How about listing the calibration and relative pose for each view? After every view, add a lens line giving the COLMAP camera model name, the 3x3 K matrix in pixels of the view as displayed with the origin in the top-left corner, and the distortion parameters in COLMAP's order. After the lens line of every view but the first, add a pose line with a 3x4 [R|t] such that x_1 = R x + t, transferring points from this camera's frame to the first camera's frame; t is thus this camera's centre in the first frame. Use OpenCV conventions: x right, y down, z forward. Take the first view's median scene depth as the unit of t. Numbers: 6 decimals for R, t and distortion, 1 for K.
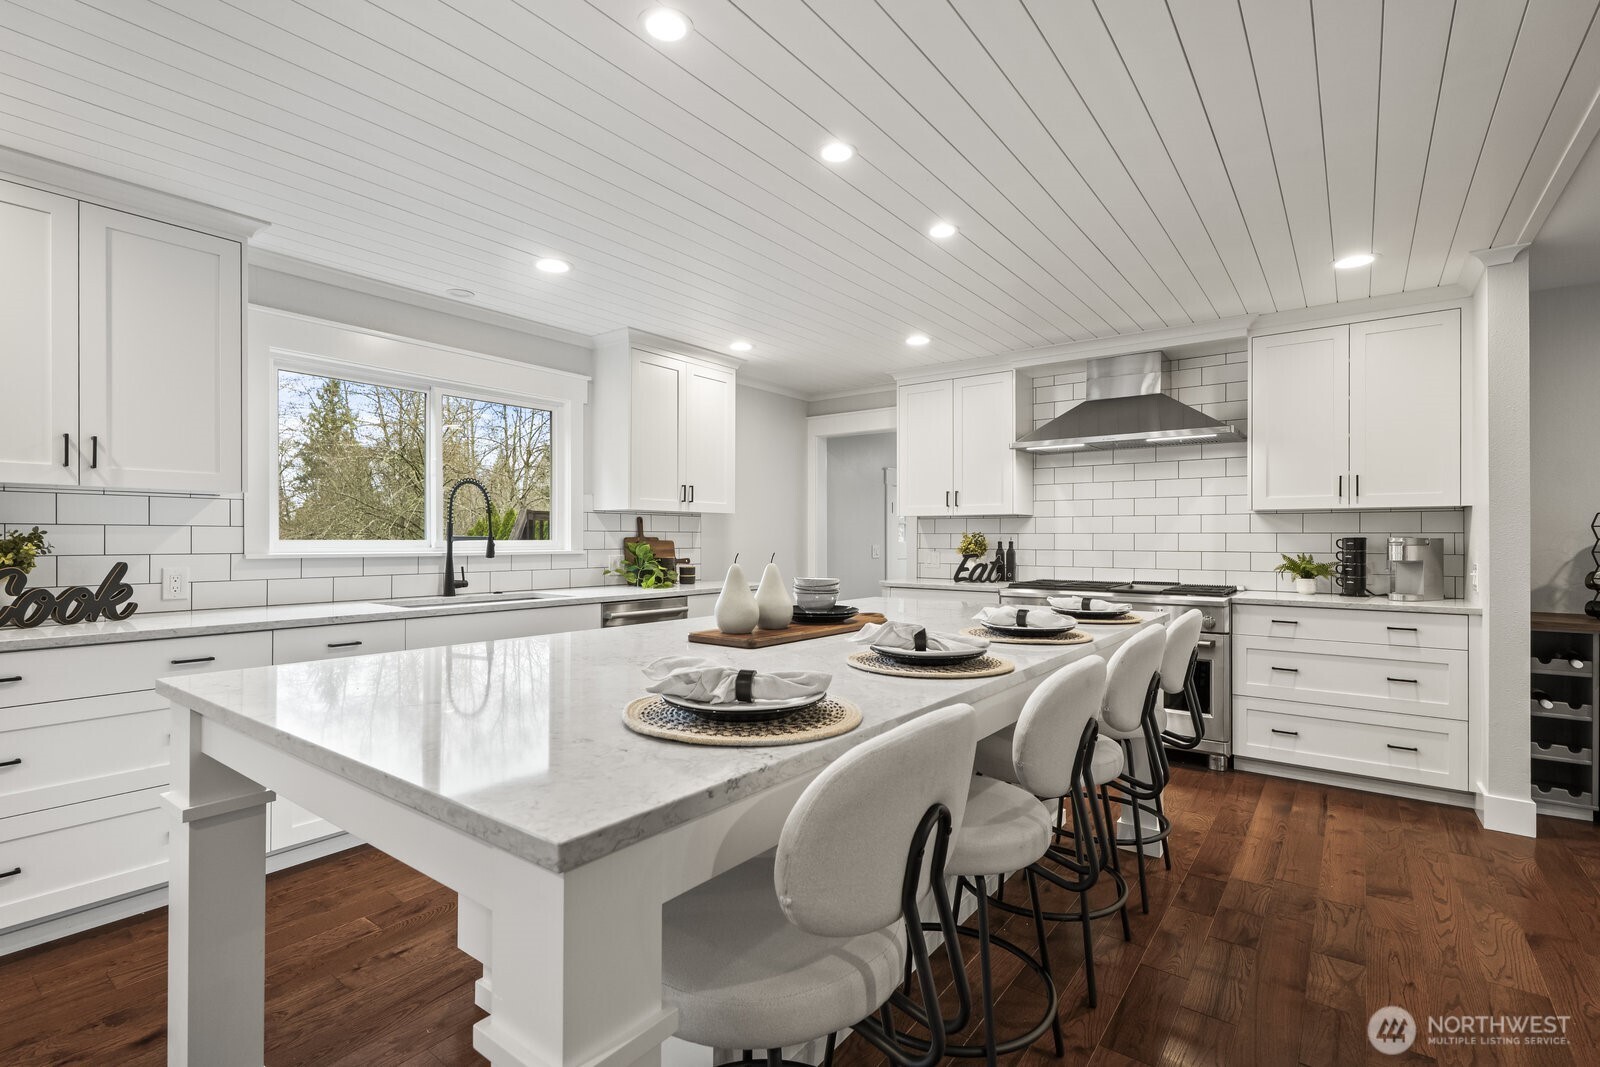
lens RADIAL K [[746.1, 0, 807.1], [0, 746.1, 537.9], [0, 0, 1]] dist [0.005698, 0.000609]
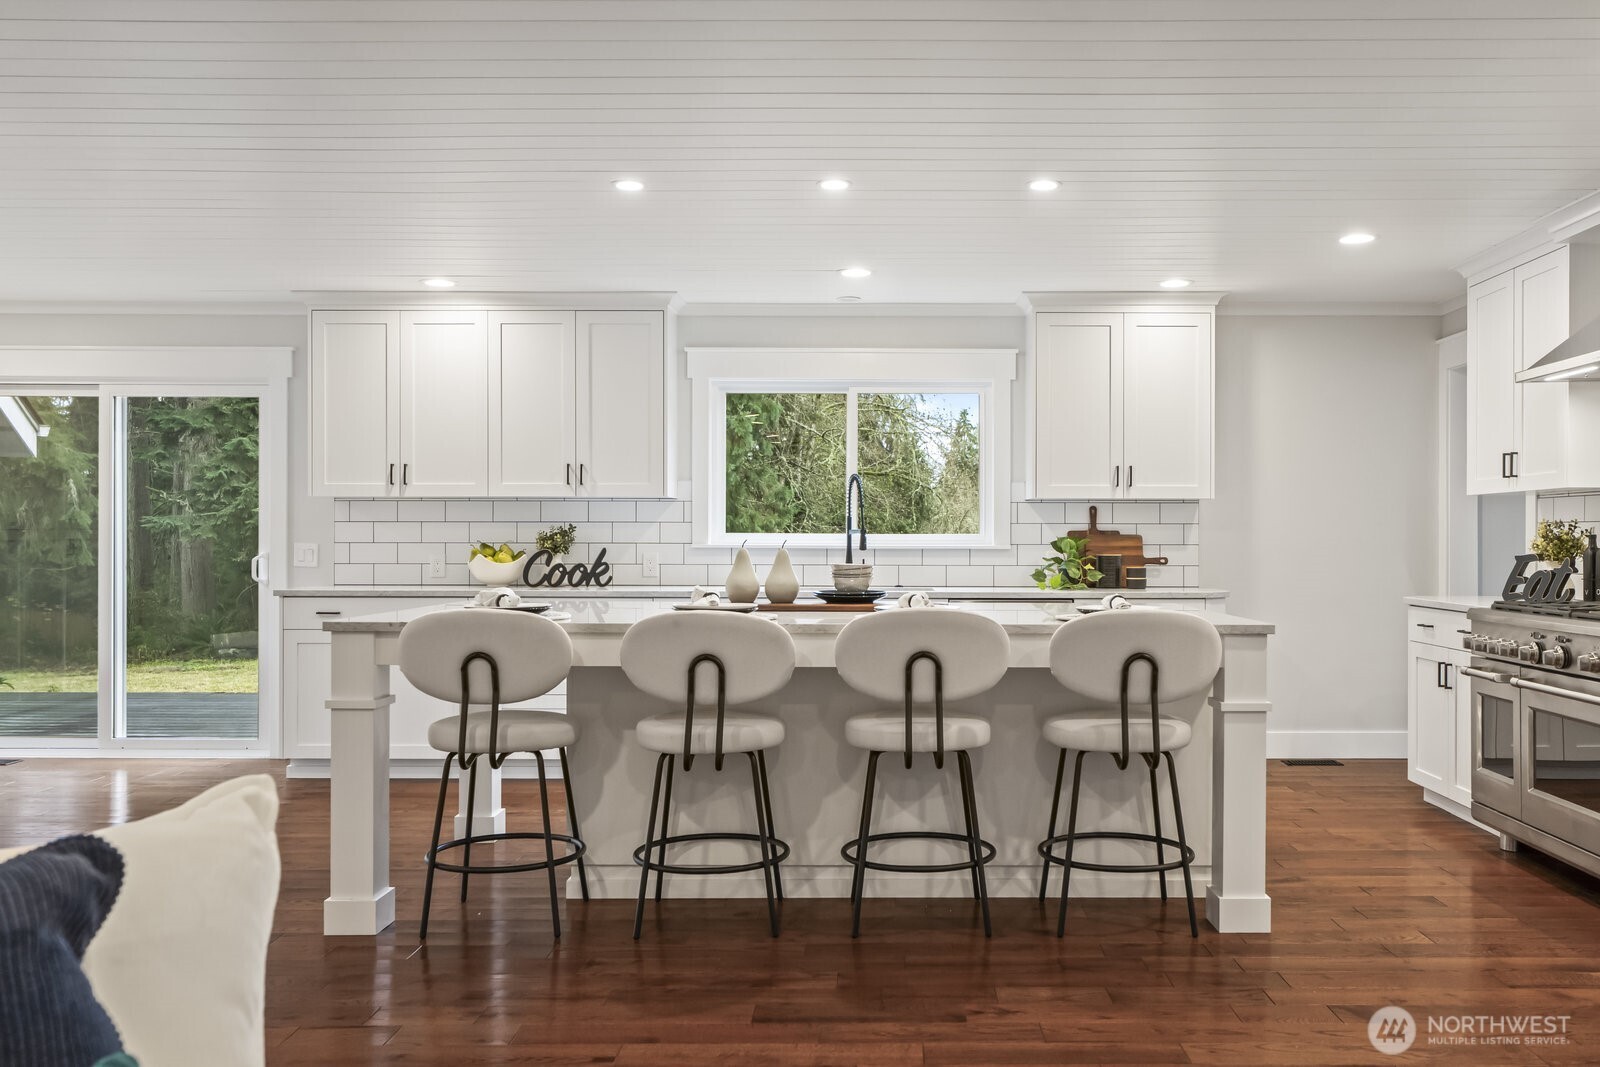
lens RADIAL K [[1338.2, 0, 883.2], [0, 1338.2, 540.6], [0, 0, 1]] dist [-0.003468, 0.012980]
pose [[0.602498, -0.000353, -0.798121, 0.902106], [0.000011, 1.000000, -0.000435, 0.012081], [0.798121, 0.000253, 0.602497, -0.081589]]
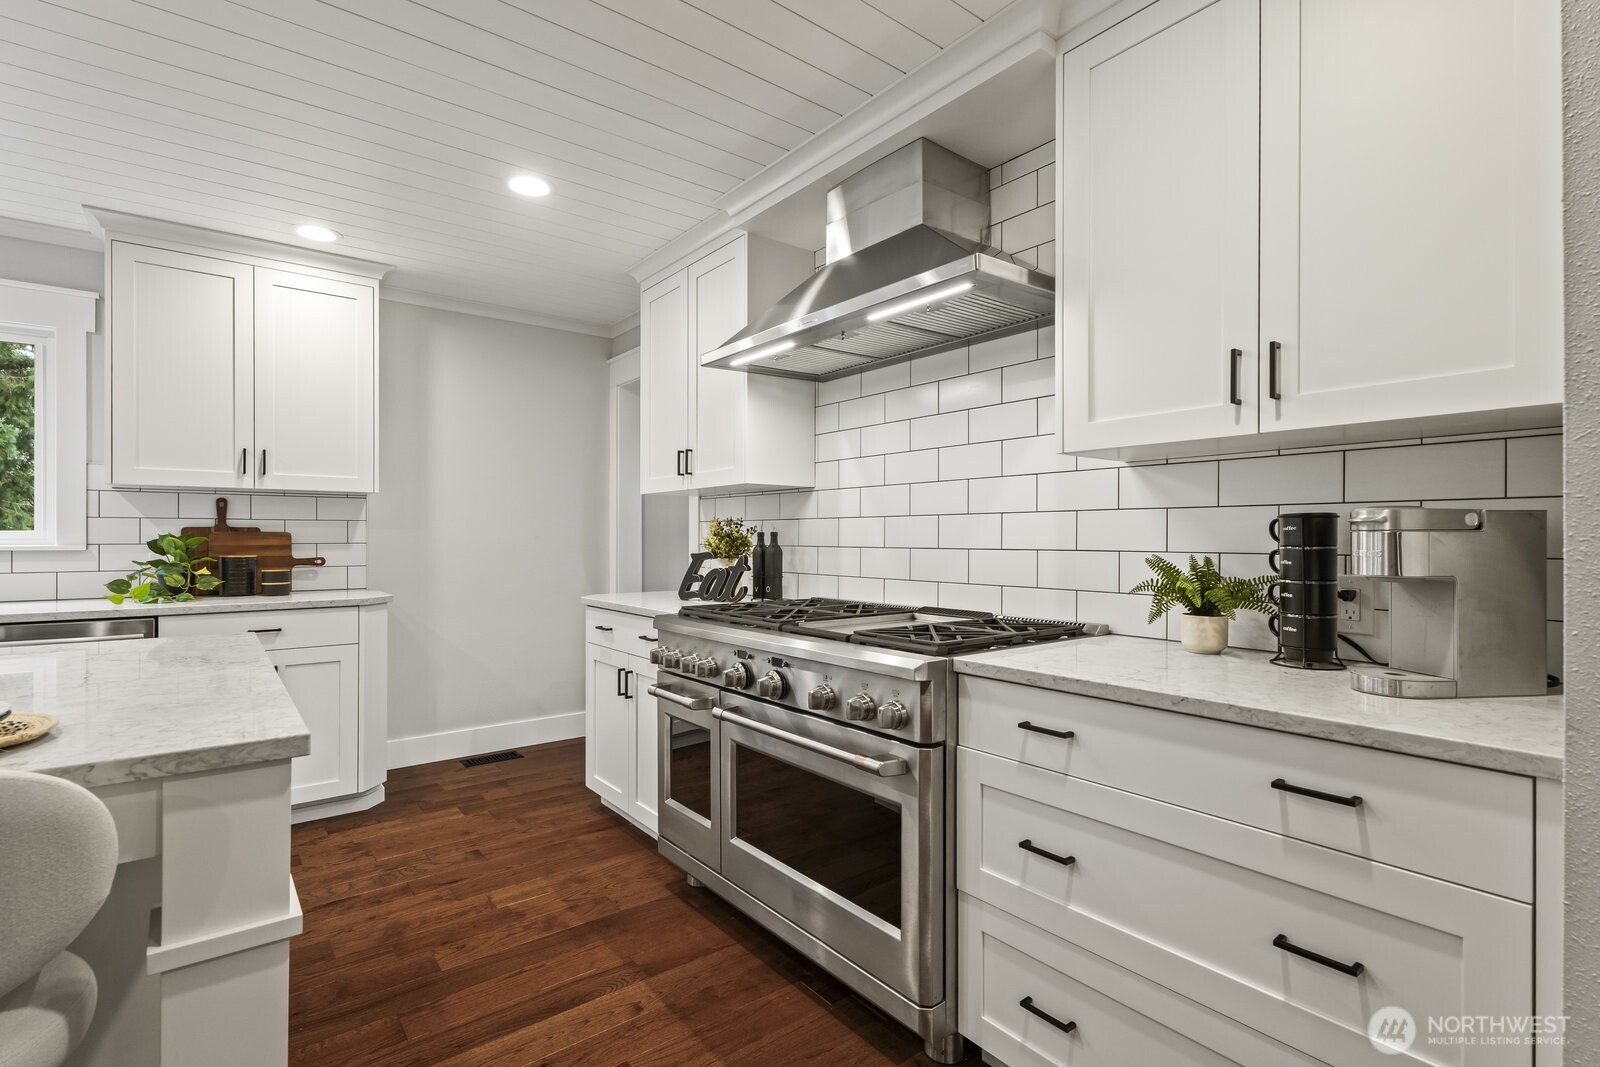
lens RADIAL K [[763.2, 0, 802.9], [0, 763.2, 537.6], [0, 0, 1]] dist [0.004397, 0.000467]
pose [[0.965456, -0.001443, -0.260564, 0.534044], [0.001612, 0.999999, 0.000435, 0.010523], [0.260563, -0.000840, 0.965457, 0.503932]]
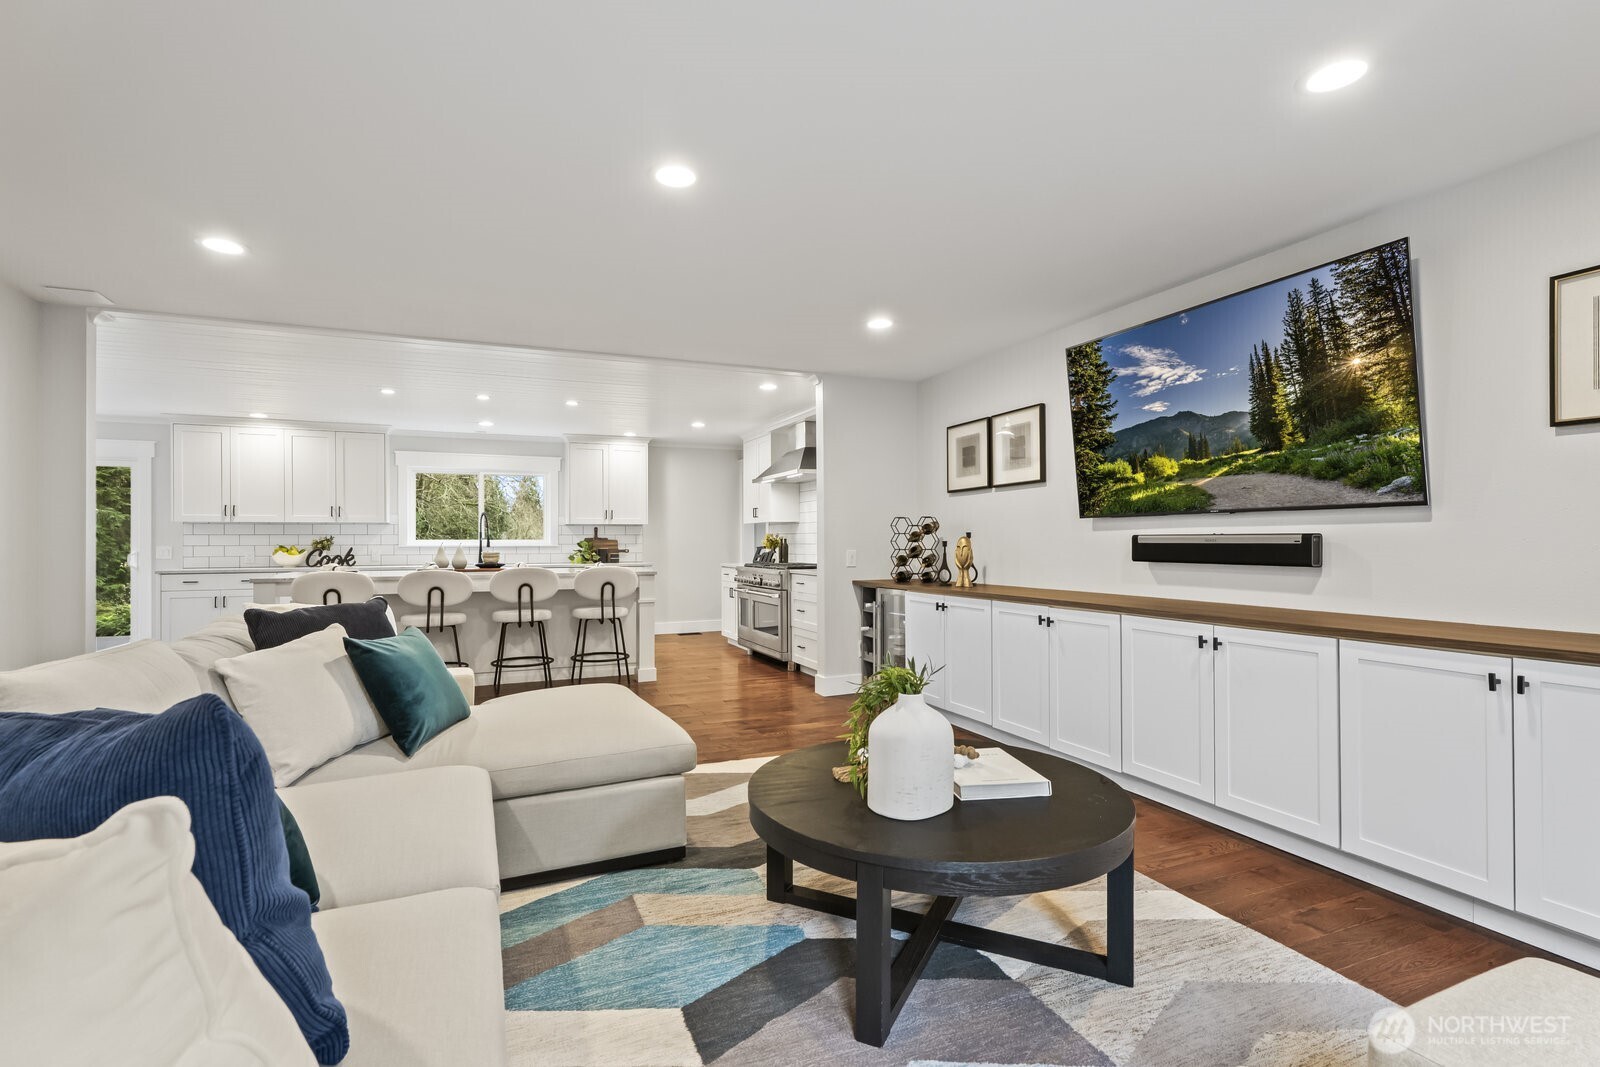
lens RADIAL K [[746.1, 0, 792.3], [0, 746.1, 534.9], [0, 0, 1]] dist [0.005698, 0.000609]
pose [[0.866176, -0.010494, -0.499629, 1.272358], [0.006826, 0.999935, -0.009168, 0.013563], [0.499693, 0.004531, 0.866191, -0.427278]]
